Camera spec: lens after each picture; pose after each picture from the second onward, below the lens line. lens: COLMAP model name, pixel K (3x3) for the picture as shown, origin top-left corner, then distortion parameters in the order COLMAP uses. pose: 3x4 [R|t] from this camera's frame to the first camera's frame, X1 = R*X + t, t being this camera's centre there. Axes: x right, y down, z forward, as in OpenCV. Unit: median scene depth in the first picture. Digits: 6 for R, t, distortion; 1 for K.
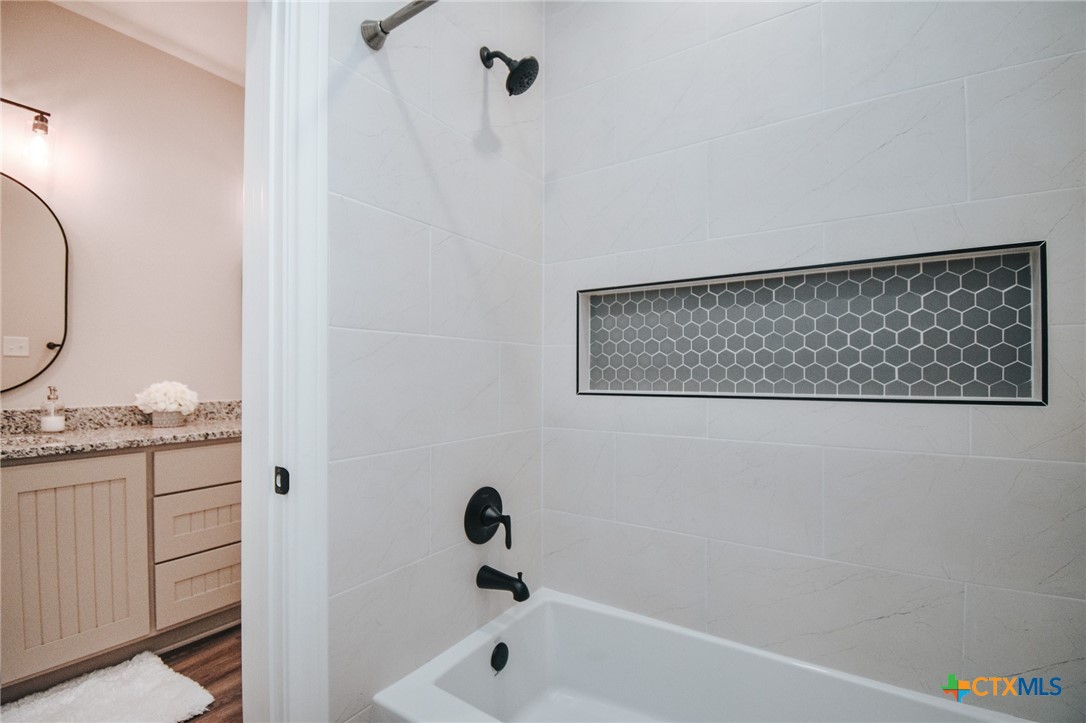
lens RADIAL K [[497.7, 0, 534.6], [0, 497.7, 361.6], [0, 0, 1]] dist [0.002006, -0.001212]
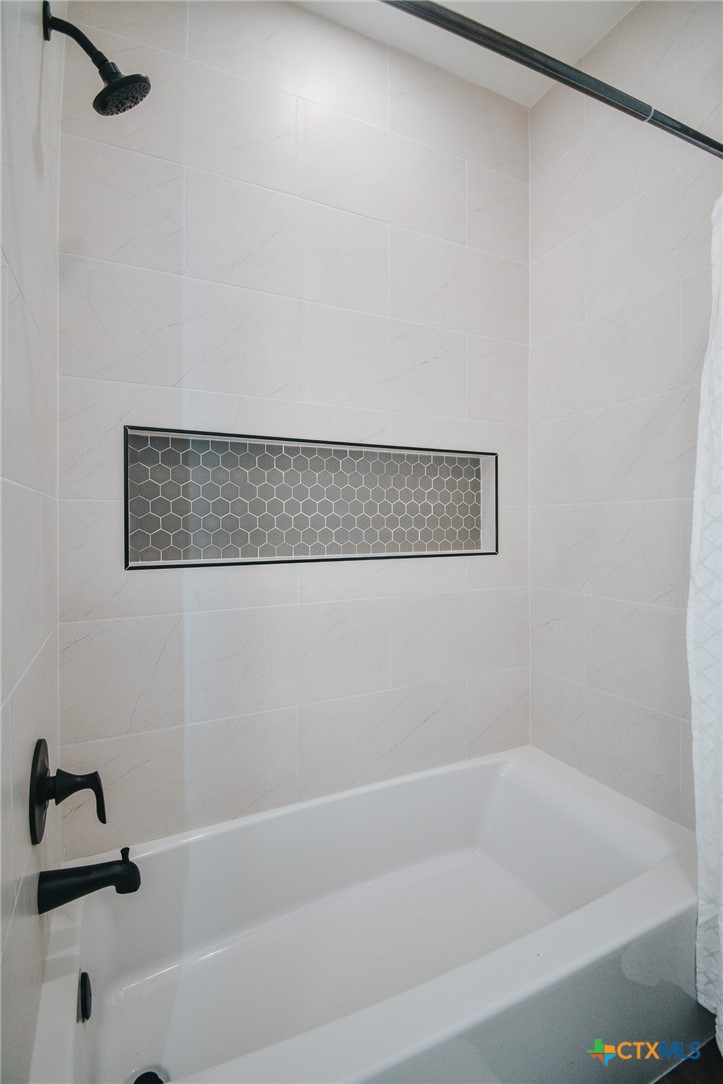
lens RADIAL K [[496.8, 0, 469.3], [0, 496.8, 524.5], [0, 0, 1]] dist [0.002006, -0.001212]
pose [[0.460562, 0.011228, 0.887557, -0.378553], [-0.005770, 0.999937, -0.009655, 0.006979], [-0.887609, -0.000674, 0.460598, 0.257413]]
